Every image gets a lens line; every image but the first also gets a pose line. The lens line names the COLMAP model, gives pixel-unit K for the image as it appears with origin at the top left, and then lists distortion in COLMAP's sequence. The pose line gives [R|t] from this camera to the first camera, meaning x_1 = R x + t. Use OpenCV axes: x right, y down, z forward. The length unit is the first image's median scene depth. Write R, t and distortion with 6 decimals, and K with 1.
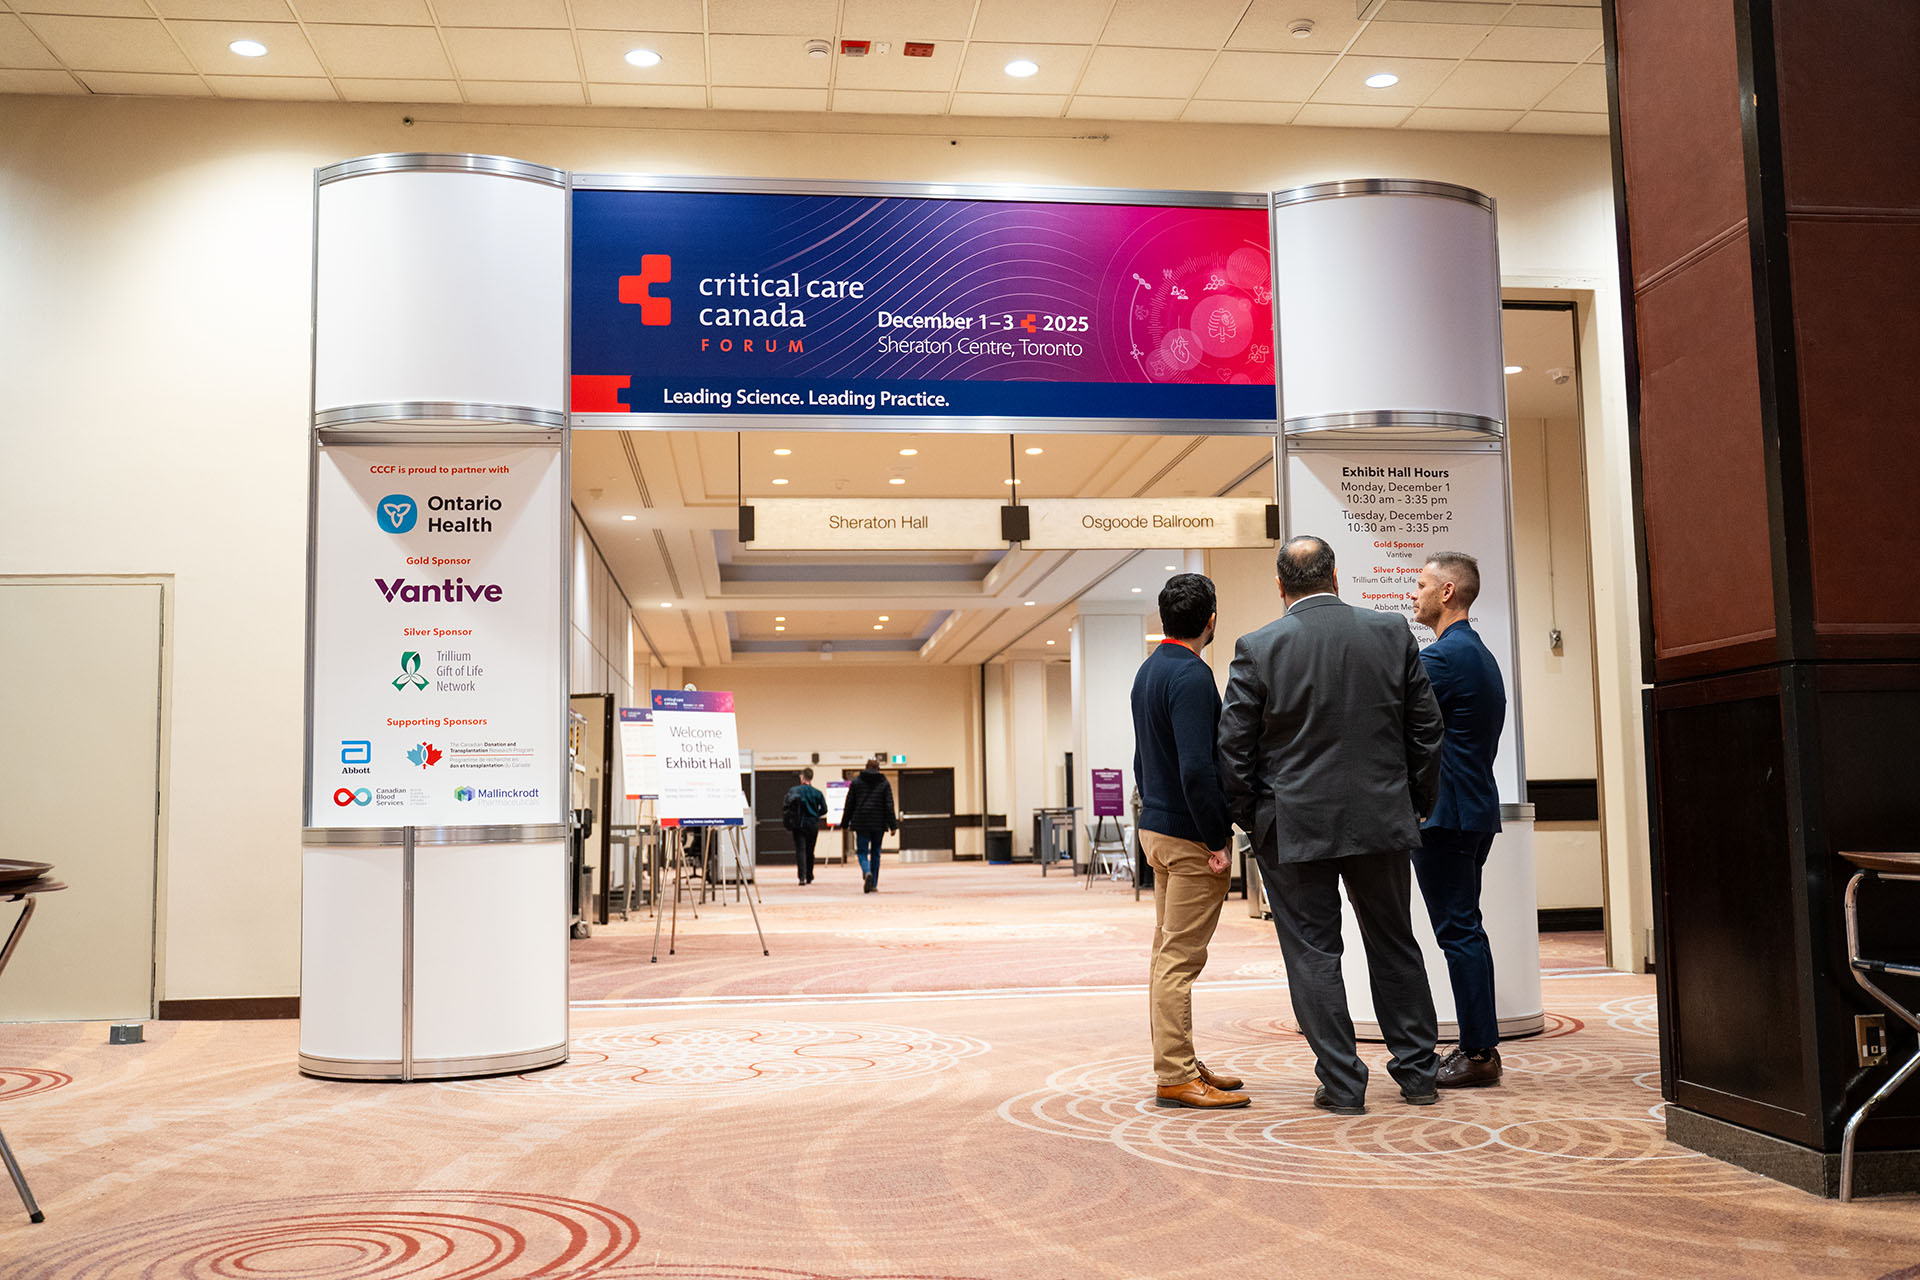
lens RADIAL K [[1782.9, 0, 951.6], [0, 1782.9, 634.0], [0, 0, 1]] dist [-0.019958, 0.000000]
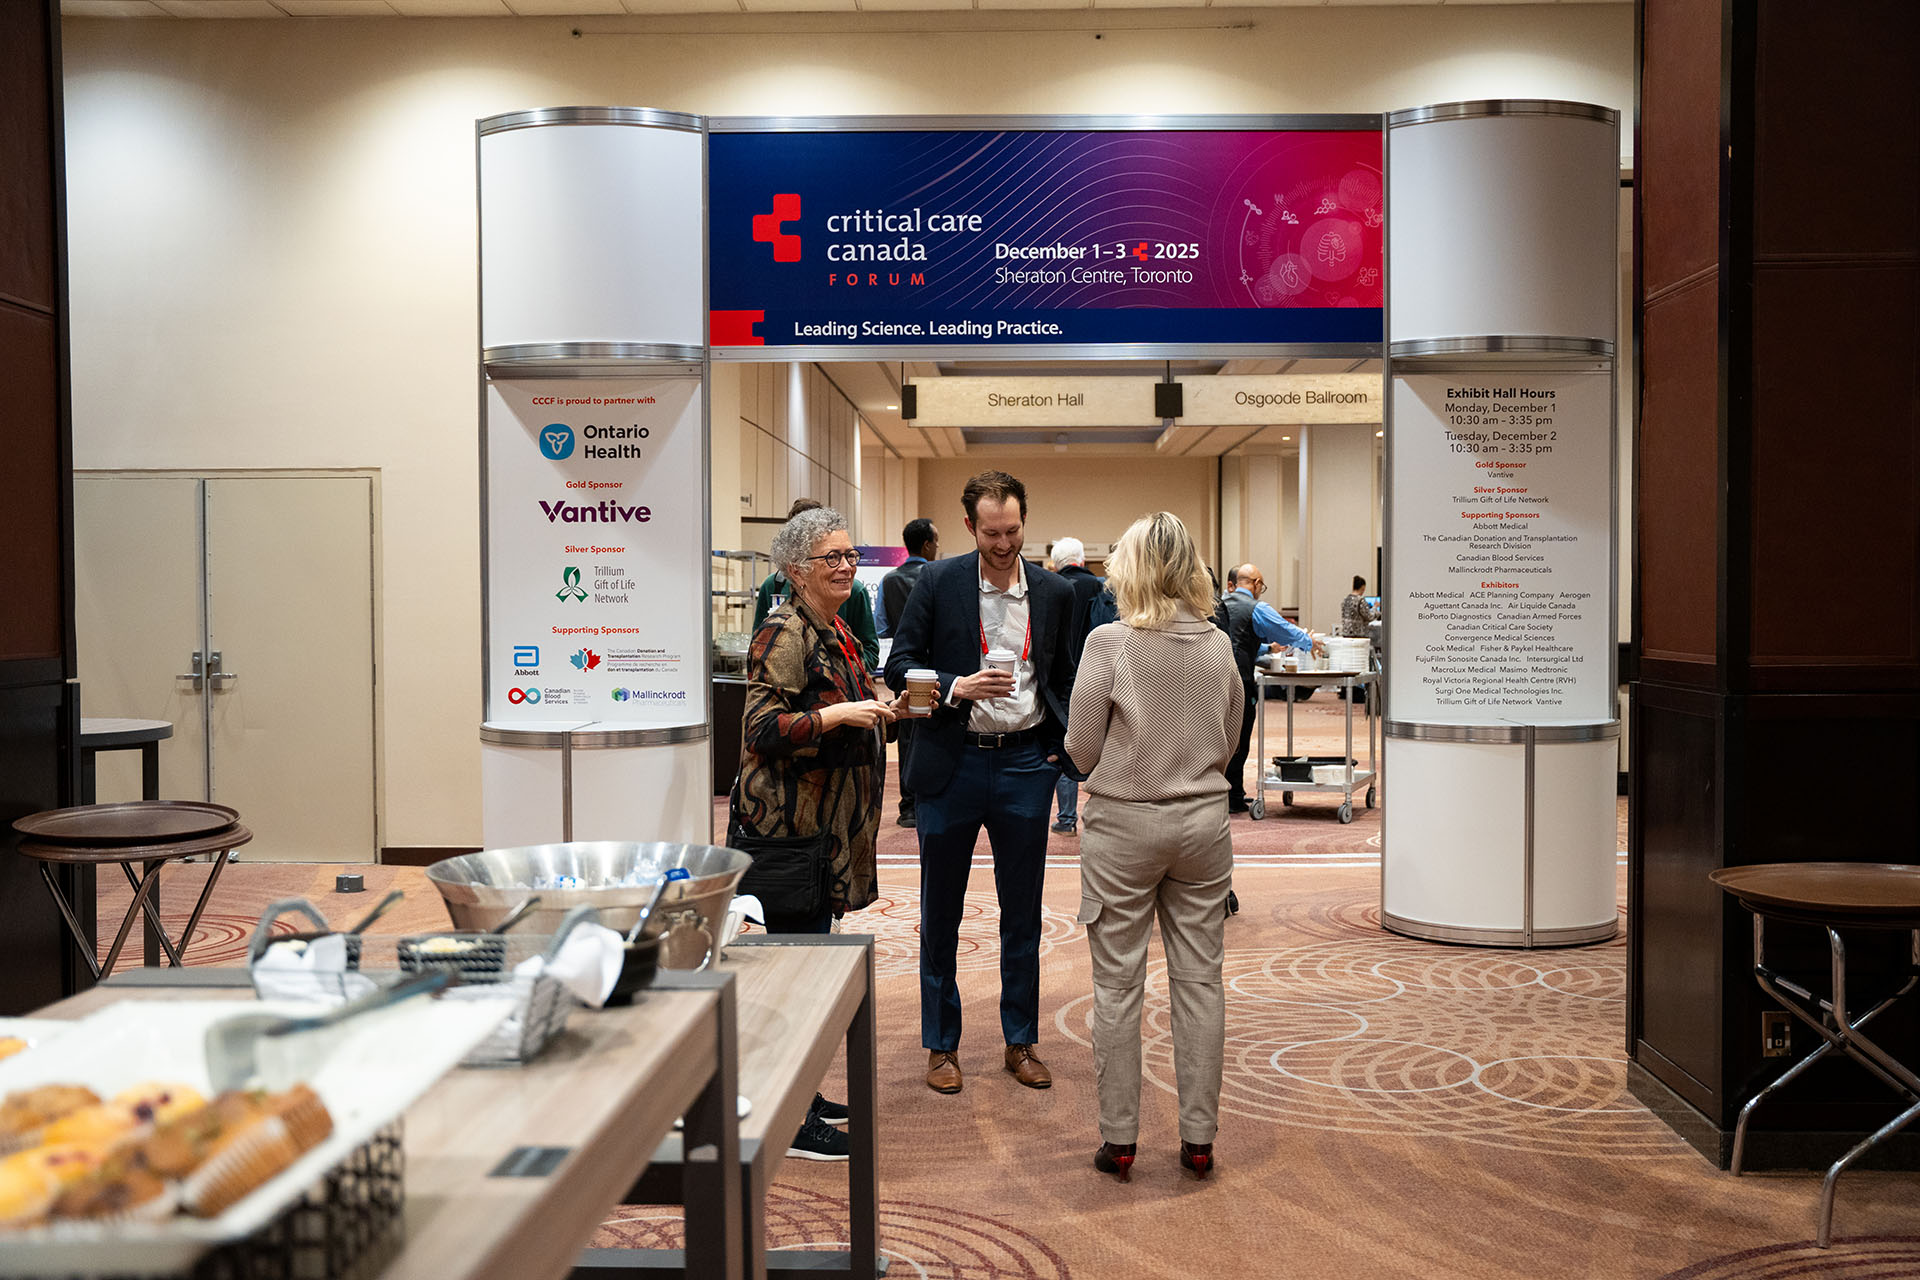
lens RADIAL K [[1792.2, 0, 952.2], [0, 1792.2, 638.9], [0, 0, 1]] dist [-0.012417, 0.000000]
pose [[0.990912, 0.016830, -0.133457, 0.079394], [-0.000251, 0.992372, 0.123281, -0.080429], [0.134513, -0.122127, 0.983357, -0.073455]]
